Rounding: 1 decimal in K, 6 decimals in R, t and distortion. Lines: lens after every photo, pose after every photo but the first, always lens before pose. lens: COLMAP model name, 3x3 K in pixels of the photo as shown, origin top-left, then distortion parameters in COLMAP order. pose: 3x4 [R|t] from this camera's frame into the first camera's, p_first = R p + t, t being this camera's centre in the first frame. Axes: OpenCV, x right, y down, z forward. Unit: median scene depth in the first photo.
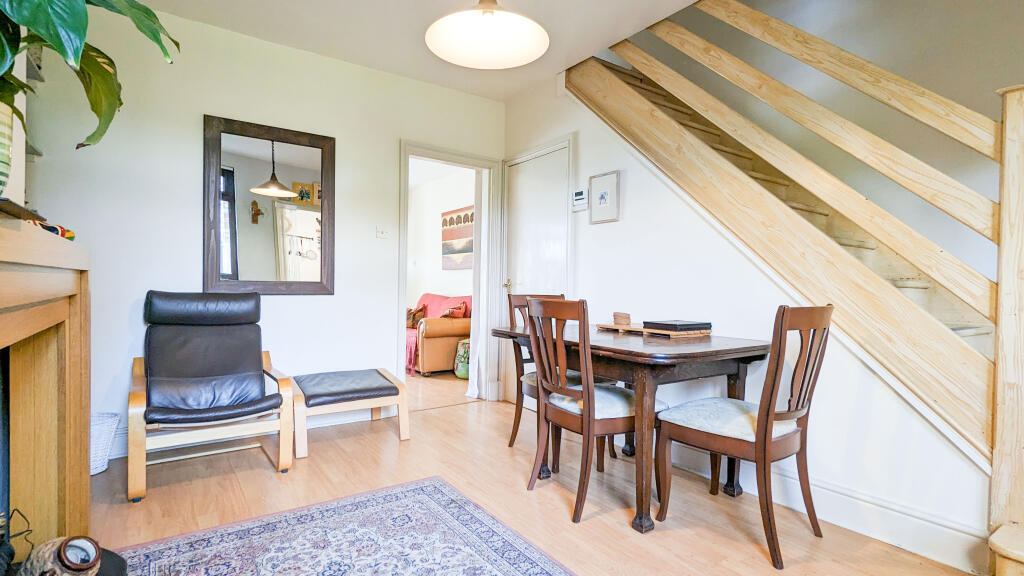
lens RADIAL K [[482.4, 0, 517.3], [0, 482.4, 286.5], [0, 0, 1]] dist [-0.013472, -0.002618]
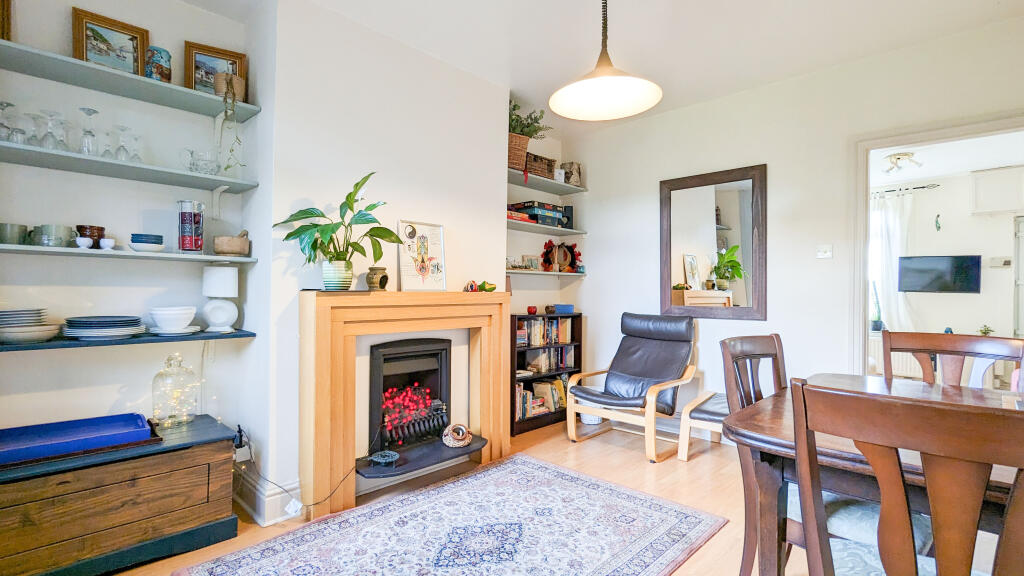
lens RADIAL K [[482.4, 0, 513.9], [0, 482.4, 289.6], [0, 0, 1]] dist [-0.013472, -0.002618]
pose [[0.196987, -0.020431, -0.980193, 0.614873], [-0.008569, 0.999709, -0.022560, -0.025327], [0.980369, 0.012843, 0.196755, 0.367878]]
